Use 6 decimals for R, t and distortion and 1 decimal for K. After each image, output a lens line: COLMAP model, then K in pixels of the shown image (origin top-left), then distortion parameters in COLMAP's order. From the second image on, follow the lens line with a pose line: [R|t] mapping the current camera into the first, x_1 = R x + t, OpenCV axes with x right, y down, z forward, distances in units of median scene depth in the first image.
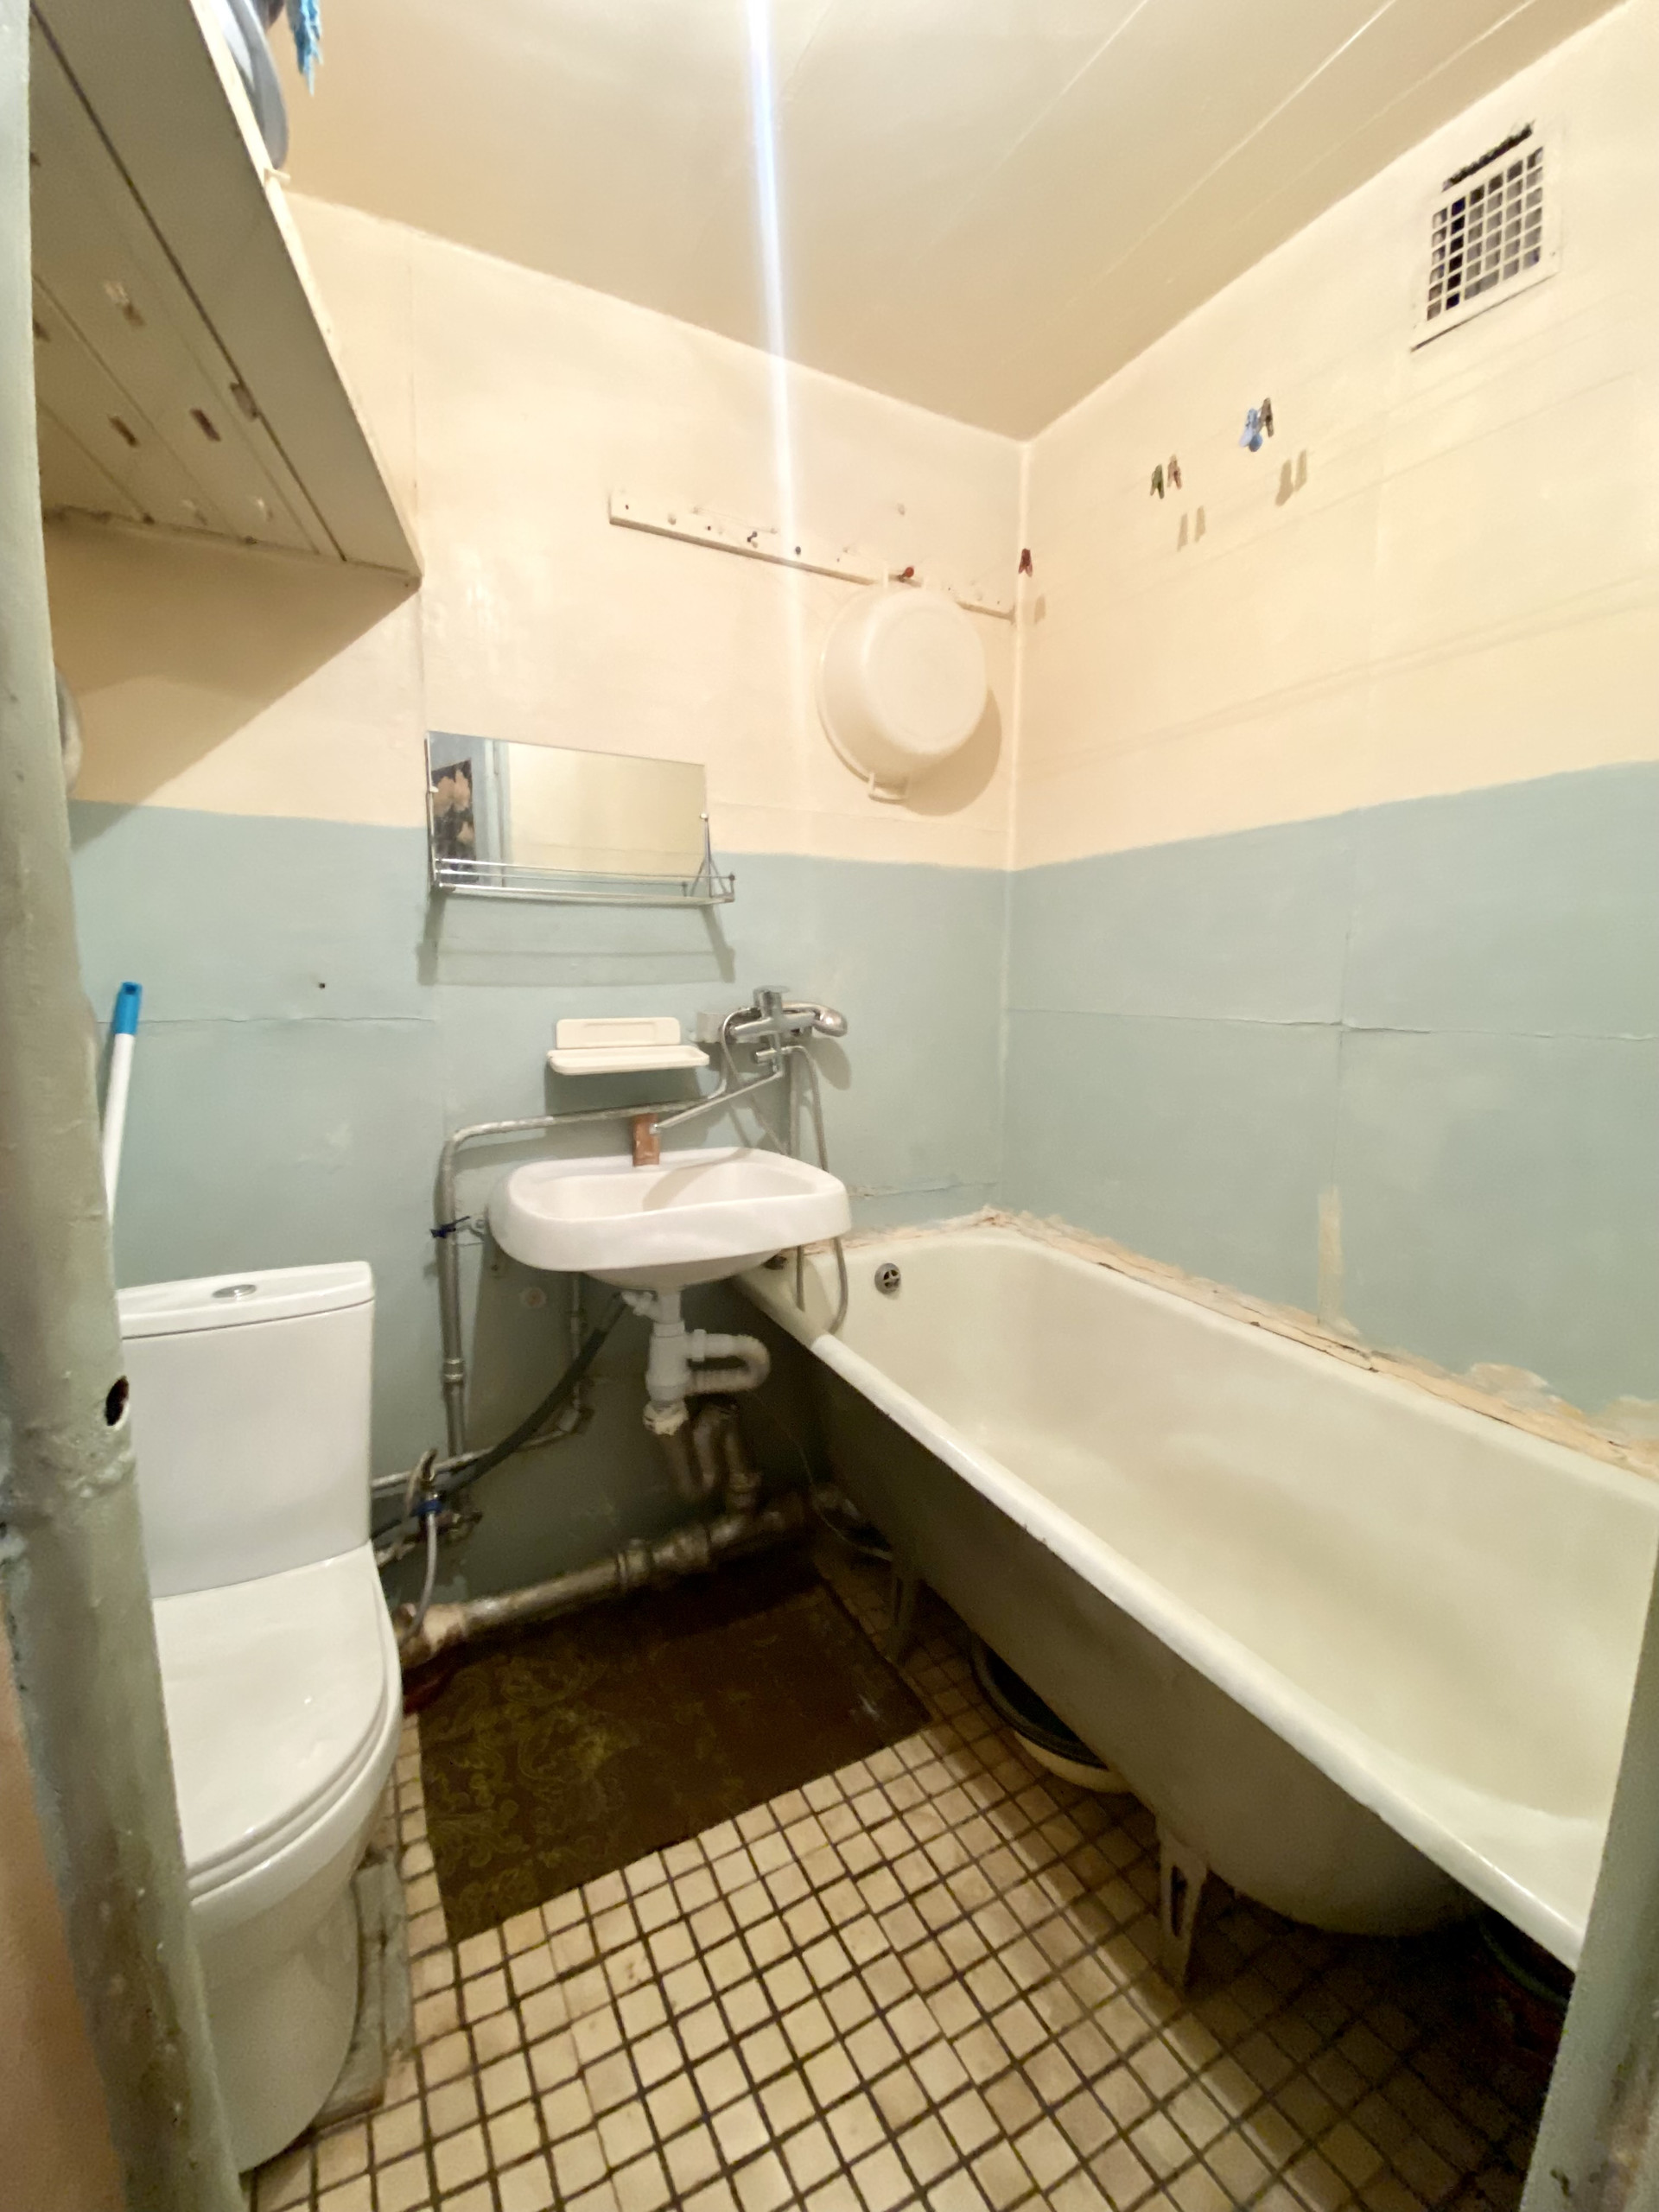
lens RADIAL K [[886.5, 0, 832.7], [0, 886.5, 1098.1], [0, 0, 1]] dist [-0.010290, -0.009329]
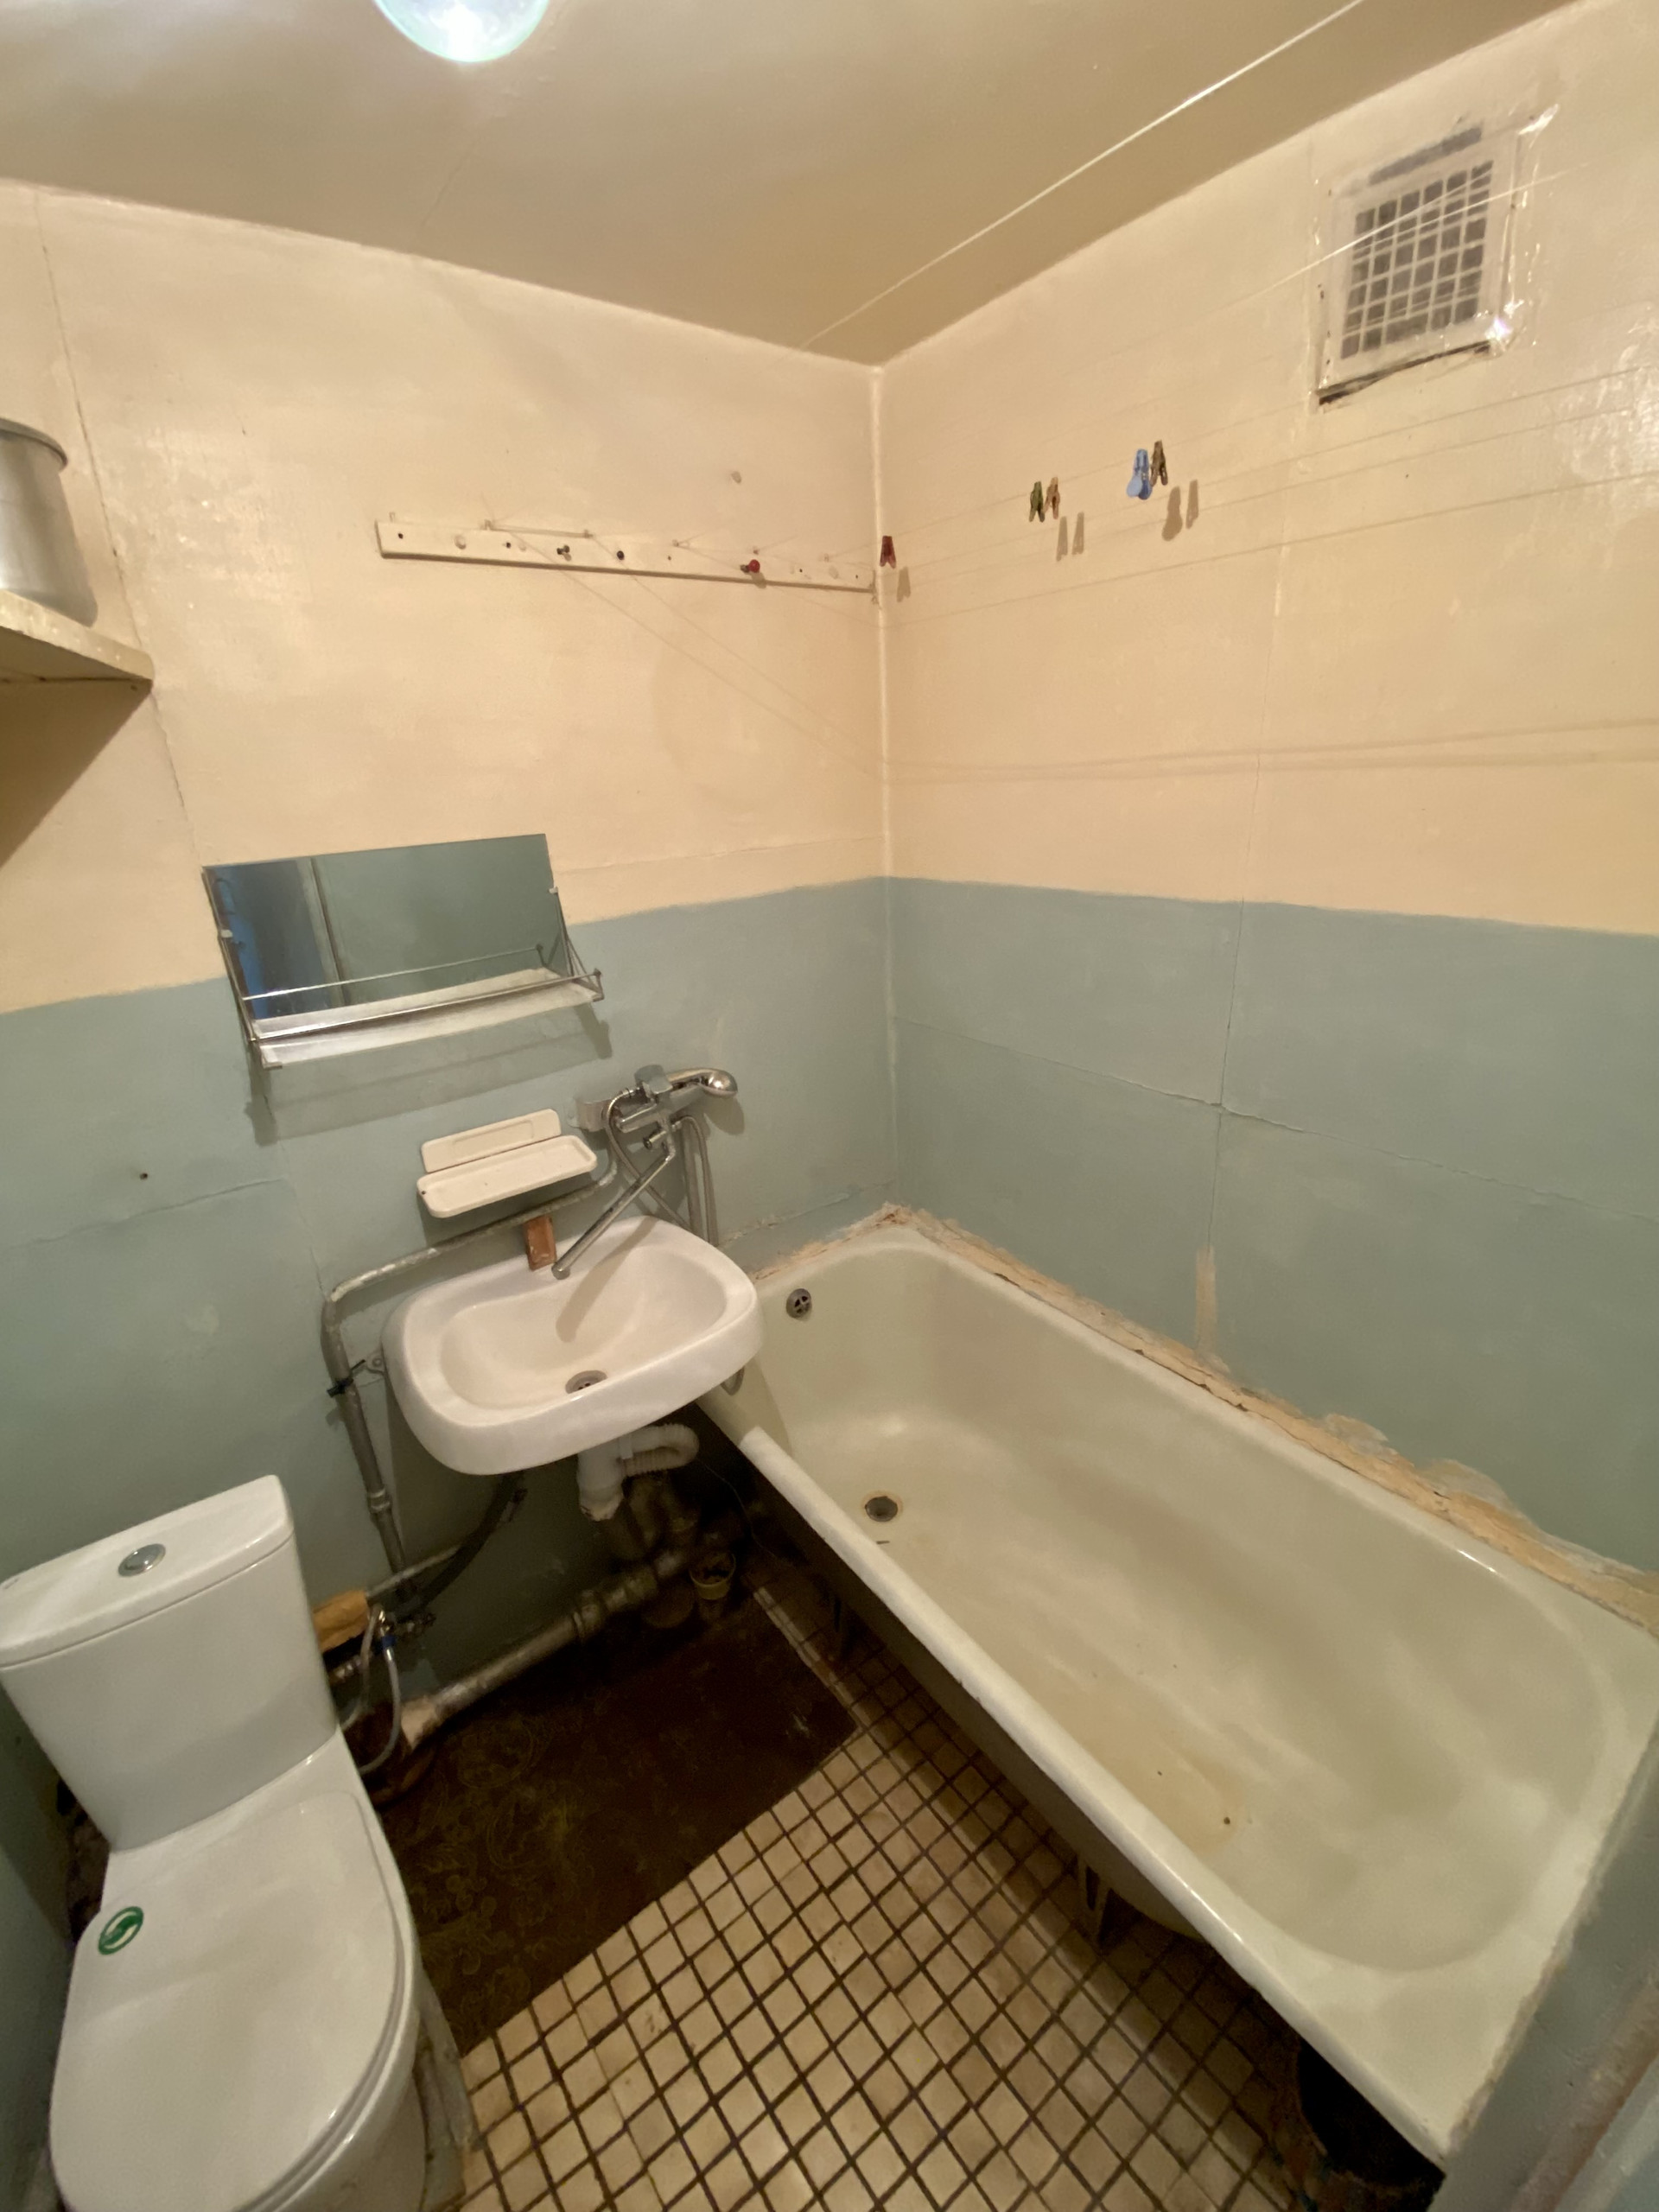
lens RADIAL K [[886.5, 0, 835.0], [0, 886.5, 1082.1], [0, 0, 1]] dist [-0.010290, -0.009329]
pose [[0.985913, -0.106698, 0.128804, -0.000249], [0.076524, 0.972524, 0.219867, -0.367247], [-0.148724, -0.206914, 0.966989, 0.069732]]
